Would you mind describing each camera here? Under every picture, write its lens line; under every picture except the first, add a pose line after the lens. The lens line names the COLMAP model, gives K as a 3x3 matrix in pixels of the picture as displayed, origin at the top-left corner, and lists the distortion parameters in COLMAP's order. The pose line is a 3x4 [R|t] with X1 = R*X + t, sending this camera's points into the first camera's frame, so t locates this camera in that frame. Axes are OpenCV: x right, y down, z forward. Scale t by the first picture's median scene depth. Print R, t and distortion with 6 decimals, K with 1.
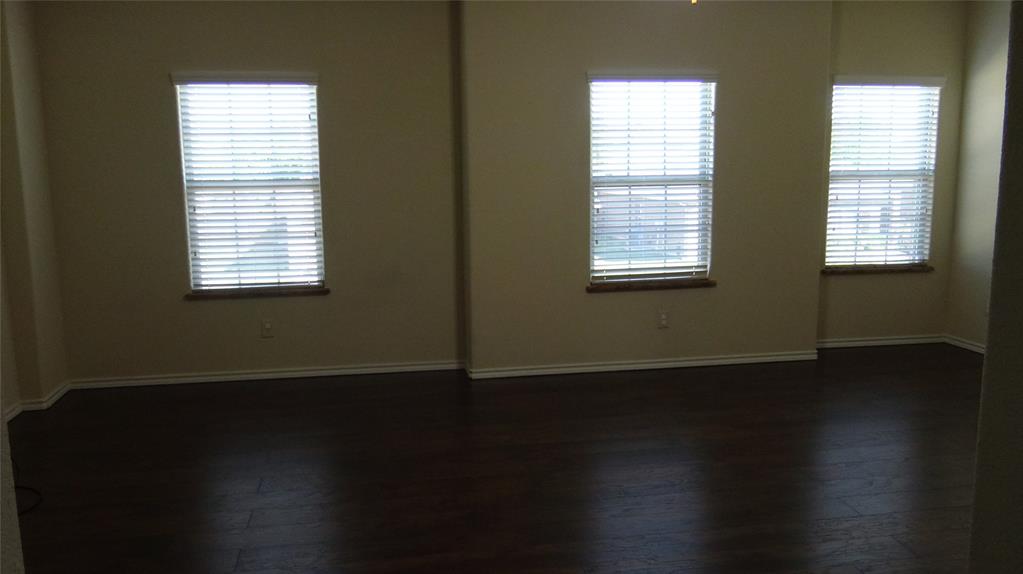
lens RADIAL K [[852.6, 0, 511.9], [0, 852.6, 284.0], [0, 0, 1]] dist [-0.003078, 0.003011]
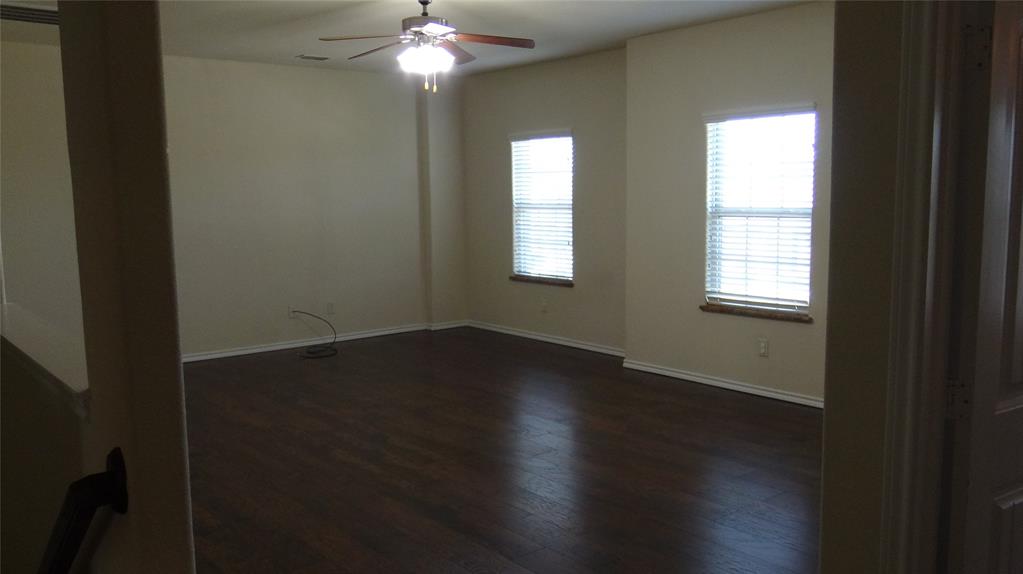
lens RADIAL K [[852.6, 0, 509.6], [0, 852.6, 289.4], [0, 0, 1]] dist [-0.003078, 0.003011]
pose [[0.483815, 0.108806, -0.868380, 0.941914], [-0.114766, 0.991561, 0.060299, -0.056537], [0.867612, 0.070487, 0.492220, 0.234756]]
